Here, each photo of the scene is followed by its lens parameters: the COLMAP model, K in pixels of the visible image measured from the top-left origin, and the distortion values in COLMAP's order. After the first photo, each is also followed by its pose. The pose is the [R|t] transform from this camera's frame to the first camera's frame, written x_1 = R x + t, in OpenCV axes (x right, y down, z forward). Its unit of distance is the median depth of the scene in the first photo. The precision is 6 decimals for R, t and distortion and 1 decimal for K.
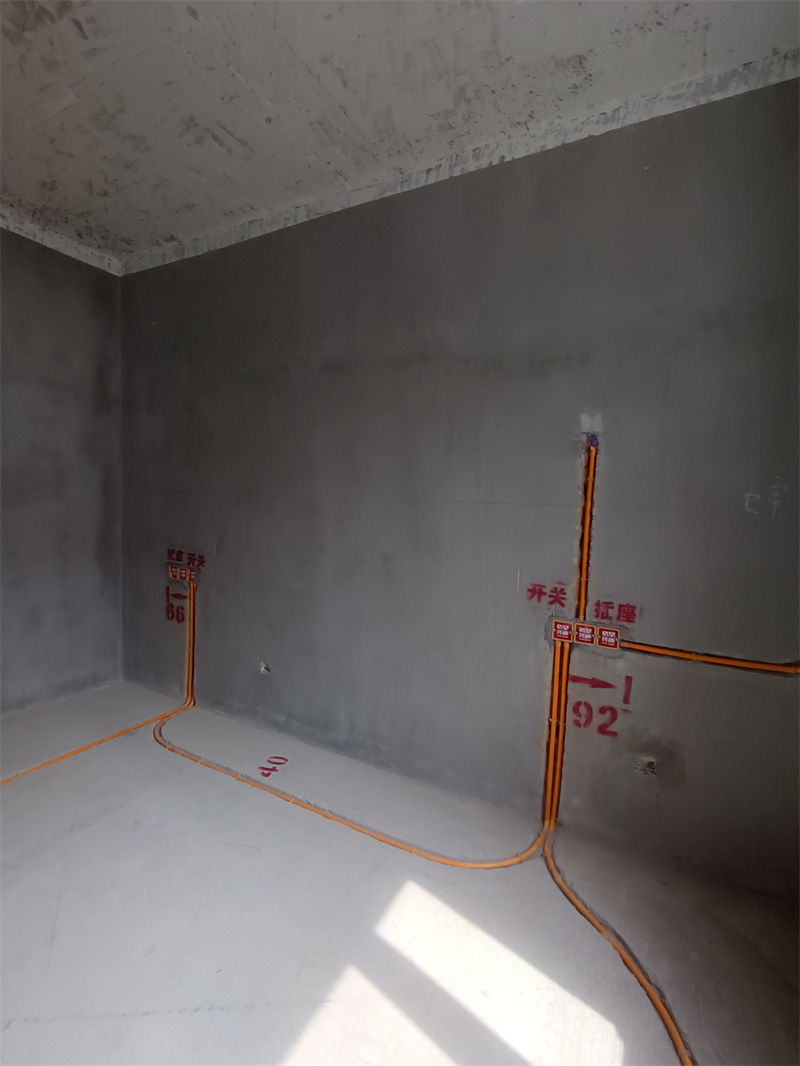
lens RADIAL K [[488.2, 0, 404.1], [0, 488.2, 536.4], [0, 0, 1]] dist [-0.003186, -0.000350]
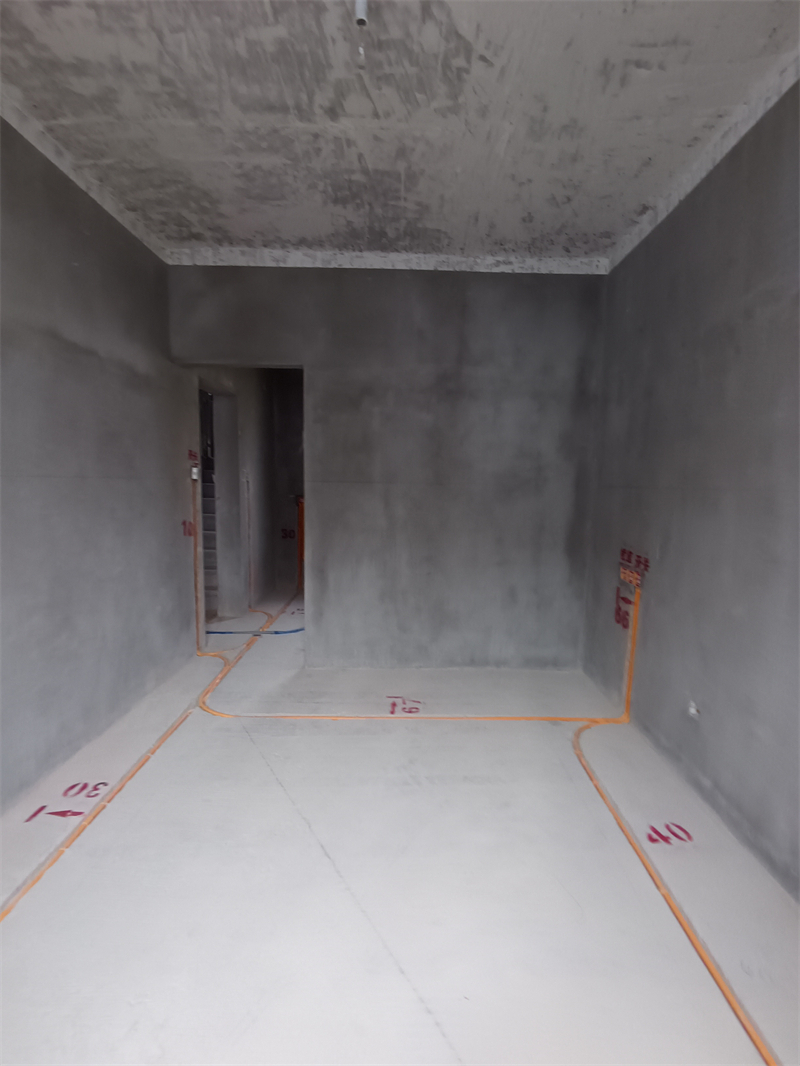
lens RADIAL K [[488.2, 0, 404.1], [0, 488.2, 536.4], [0, 0, 1]] dist [-0.003186, -0.000350]
pose [[0.480471, 0.068554, -0.874327, 0.143707], [-0.069038, 0.996803, 0.040218, -0.006657], [0.874289, 0.041038, 0.483668, 0.186962]]
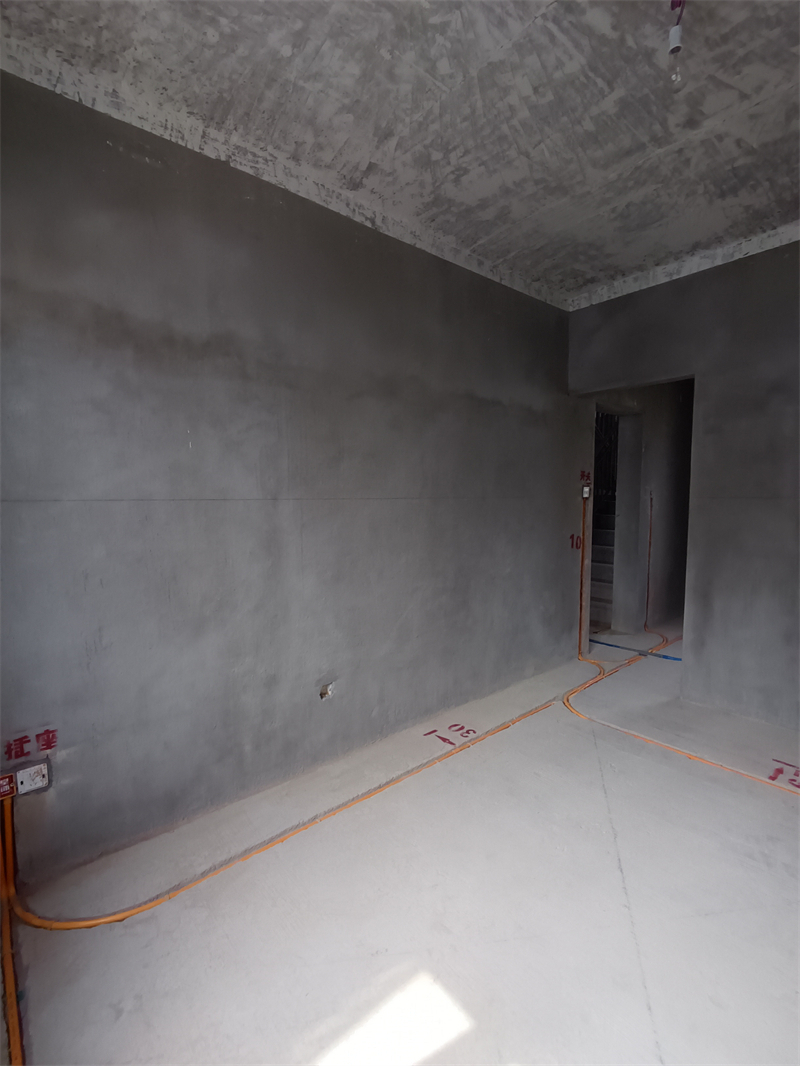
lens RADIAL K [[457.9, 0, 400.9], [0, 457.9, 530.3], [0, 0, 1]] dist [0.048811, -0.010646]
pose [[-0.312886, 0.032913, -0.949220, 0.244784], [-0.086629, 0.994245, 0.063029, -0.017015], [0.945832, 0.101951, -0.308234, 0.314319]]
